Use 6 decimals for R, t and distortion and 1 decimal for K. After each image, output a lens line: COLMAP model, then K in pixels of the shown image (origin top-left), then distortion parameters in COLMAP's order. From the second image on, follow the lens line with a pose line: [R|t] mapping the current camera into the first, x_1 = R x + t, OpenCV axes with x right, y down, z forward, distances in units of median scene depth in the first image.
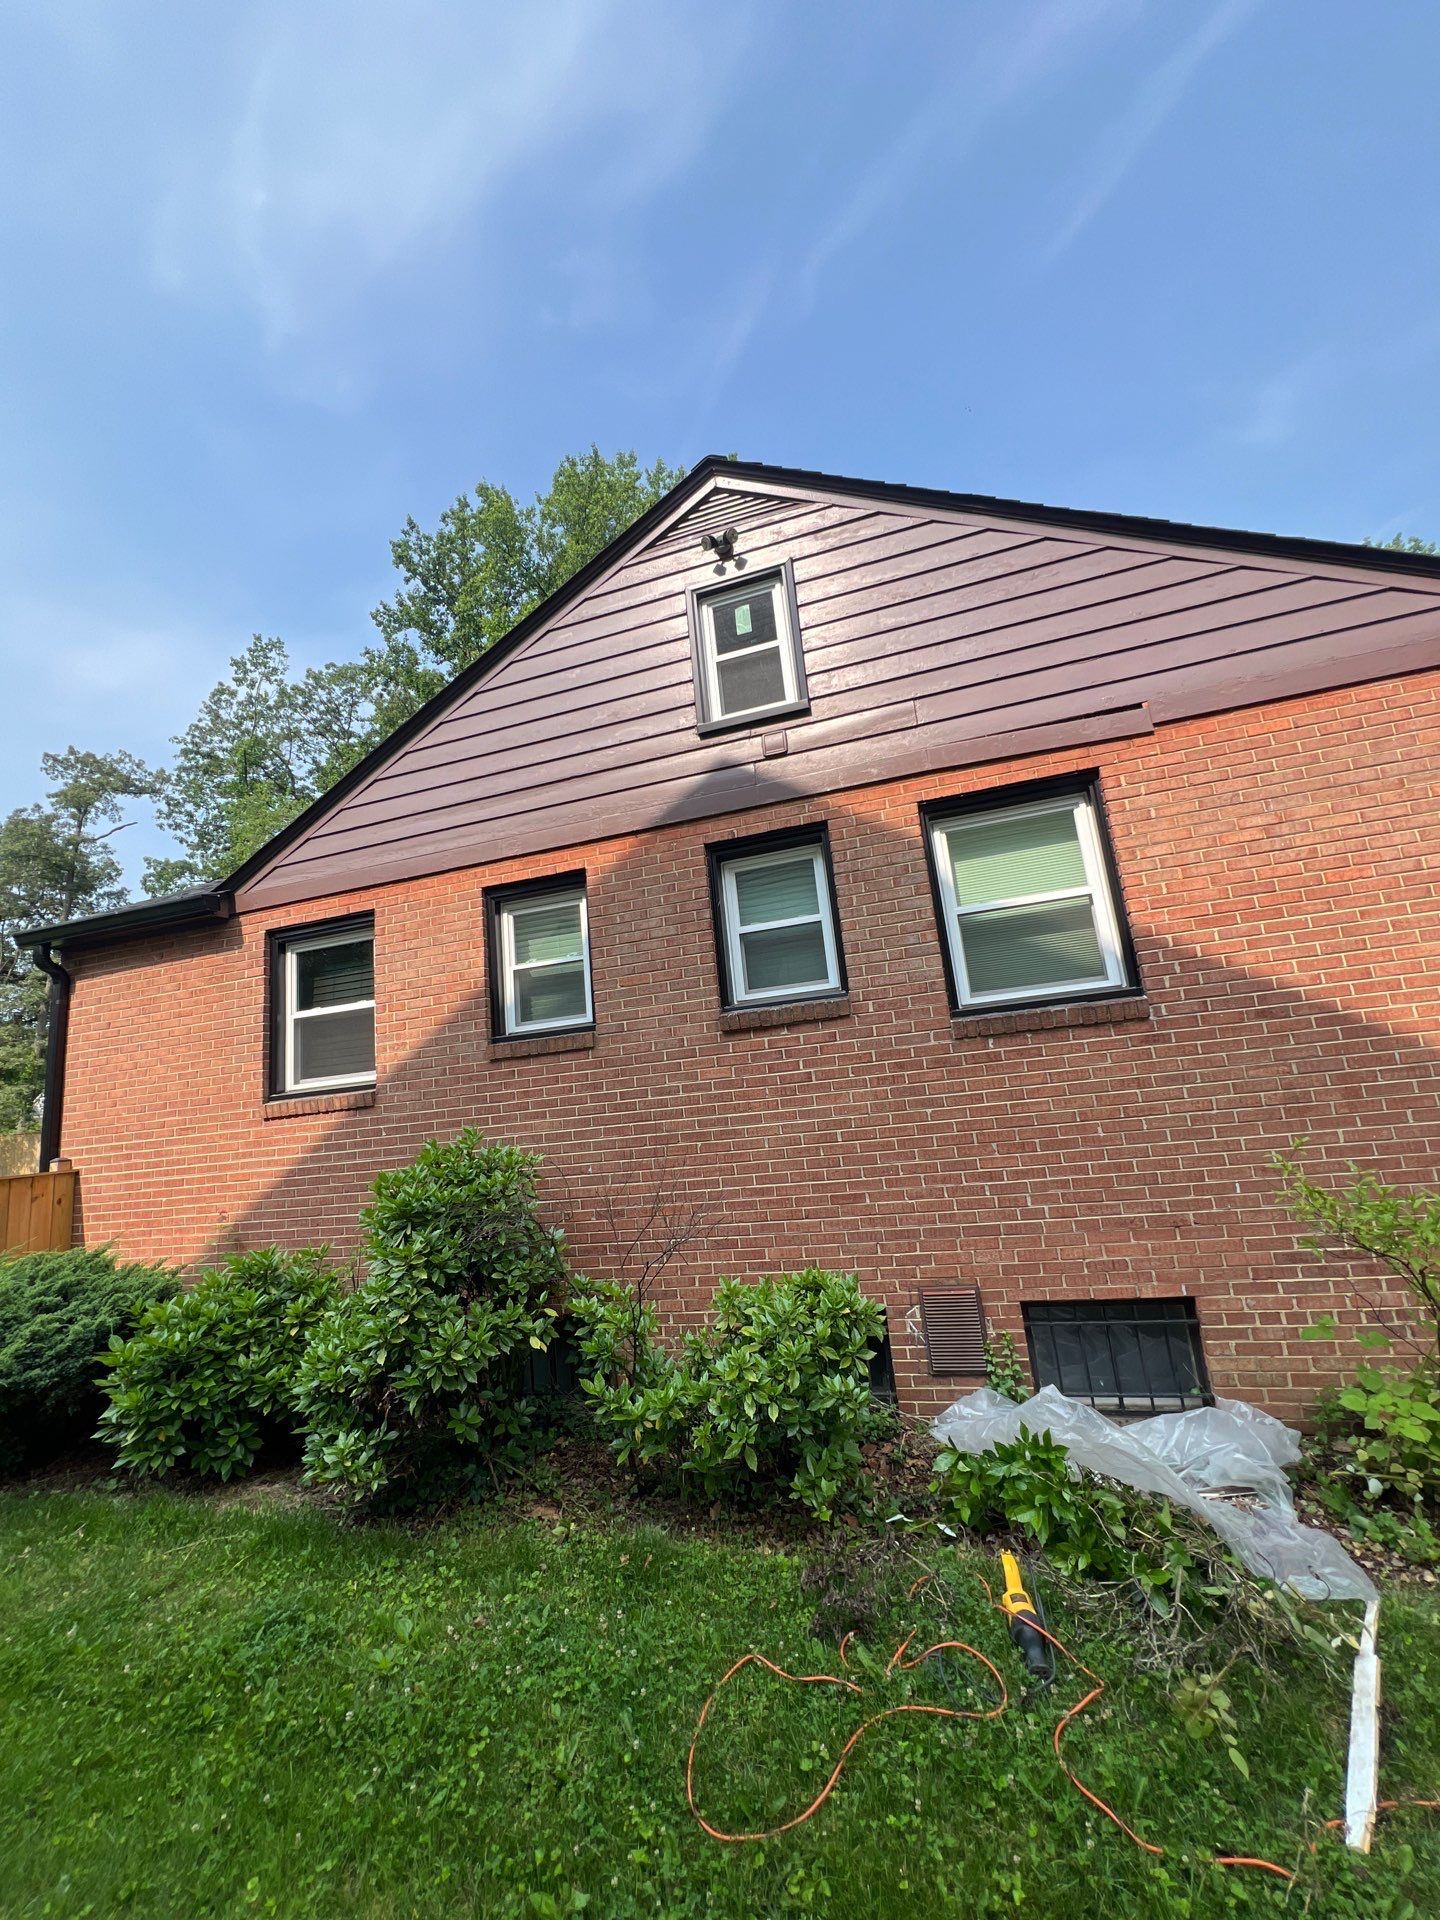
lens RADIAL K [[795.3, 0, 720.0], [0, 795.3, 960.0], [0, 0, 1]] dist [-0.001641, -0.000259]
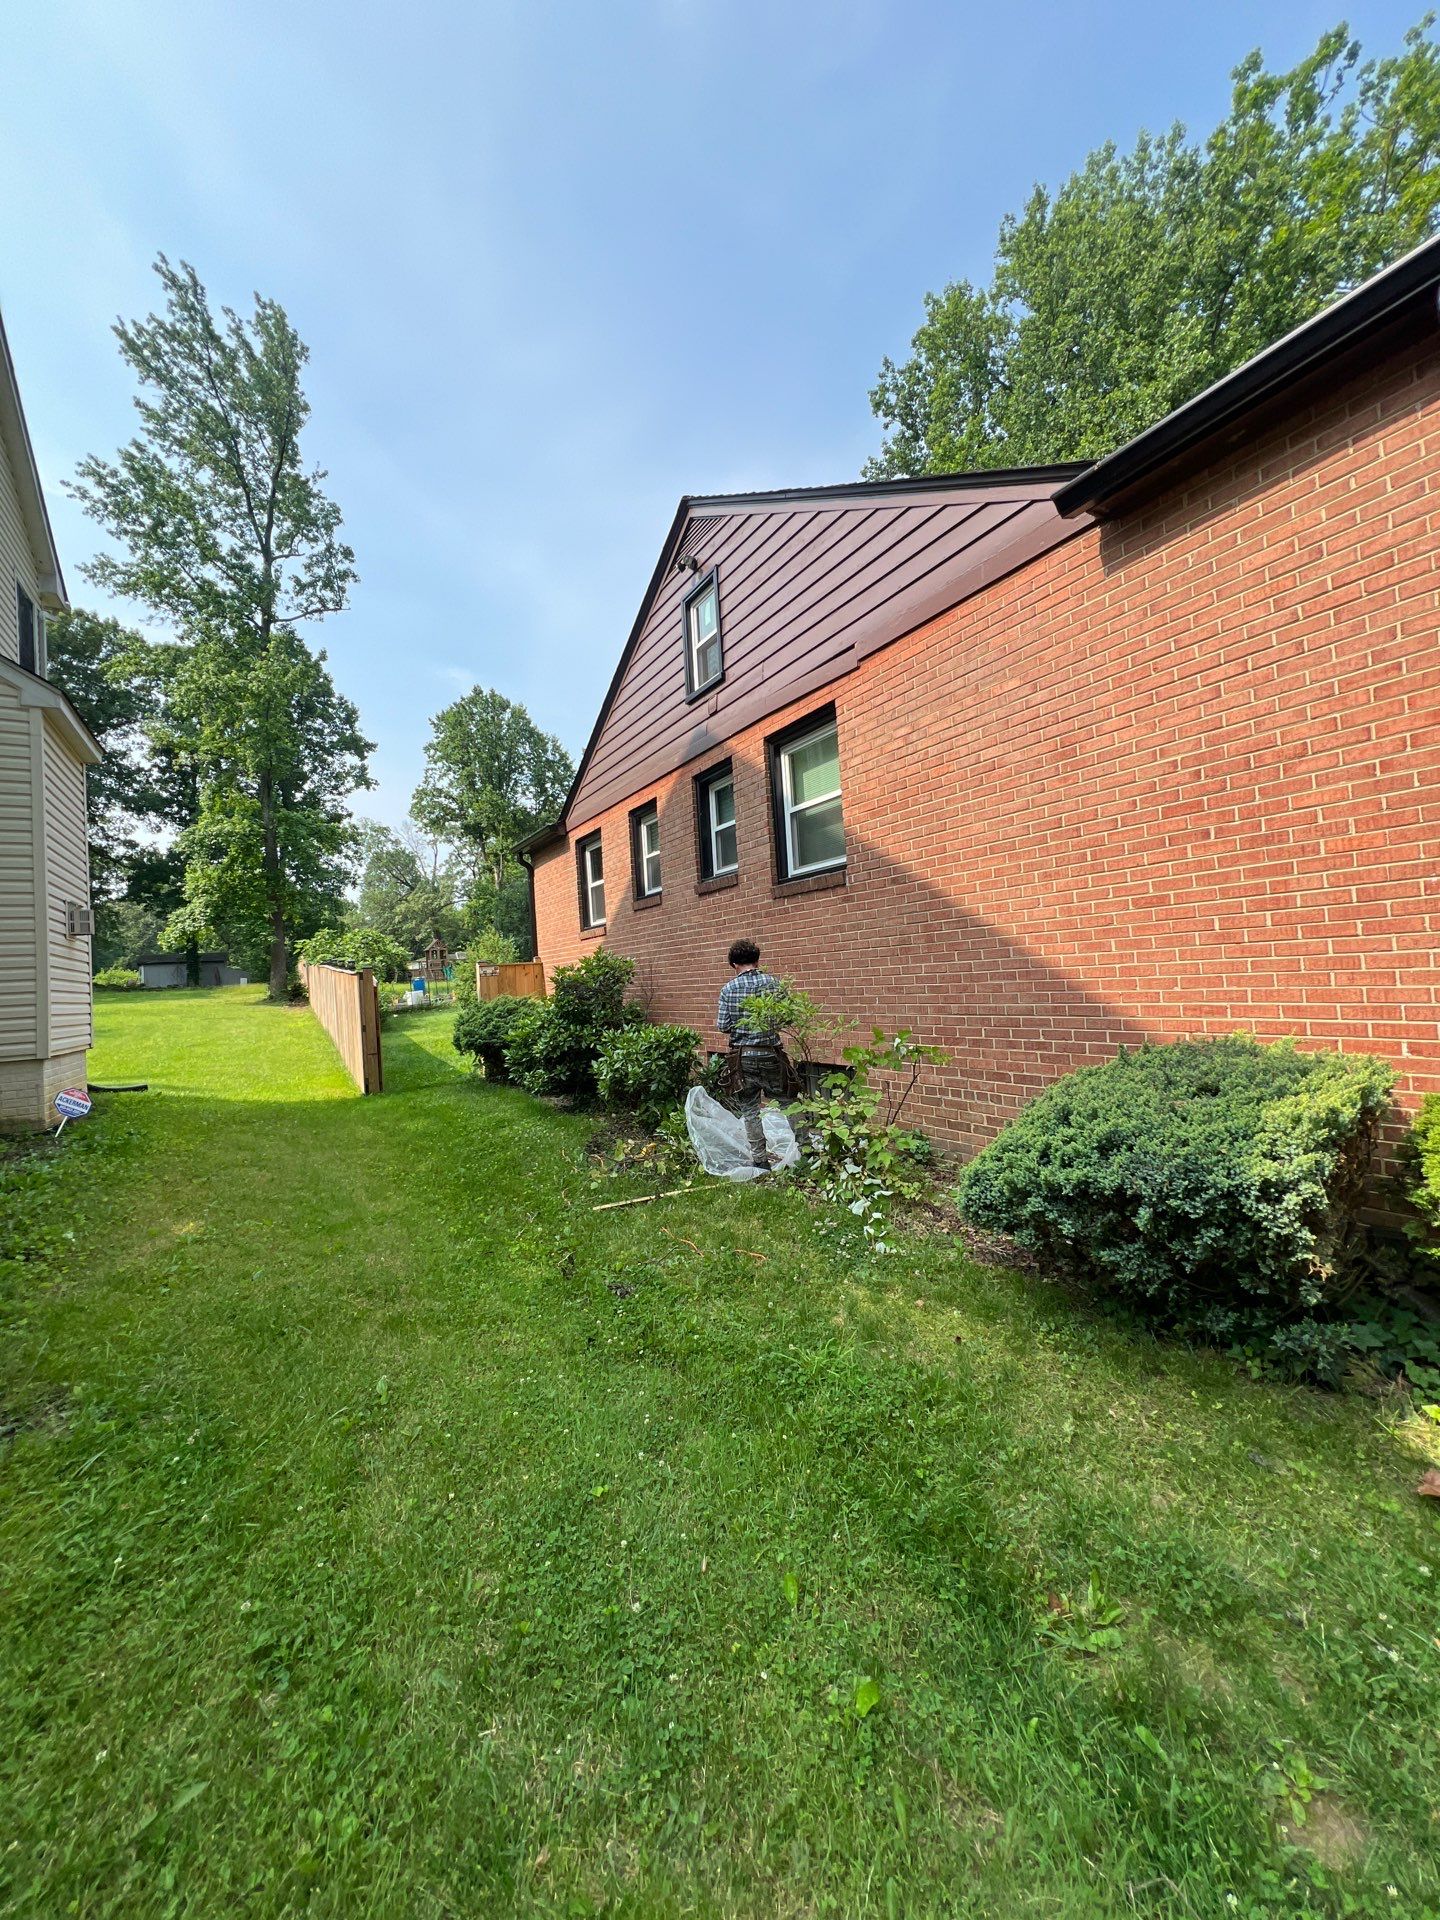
lens RADIAL K [[795.3, 0, 720.0], [0, 795.3, 960.0], [0, 0, 1]] dist [-0.001641, -0.000259]
pose [[0.725865, 0.034558, -0.686969, 1.108460], [0.123125, 0.976078, 0.179198, -0.065332], [0.676728, -0.214656, 0.704246, -0.162544]]
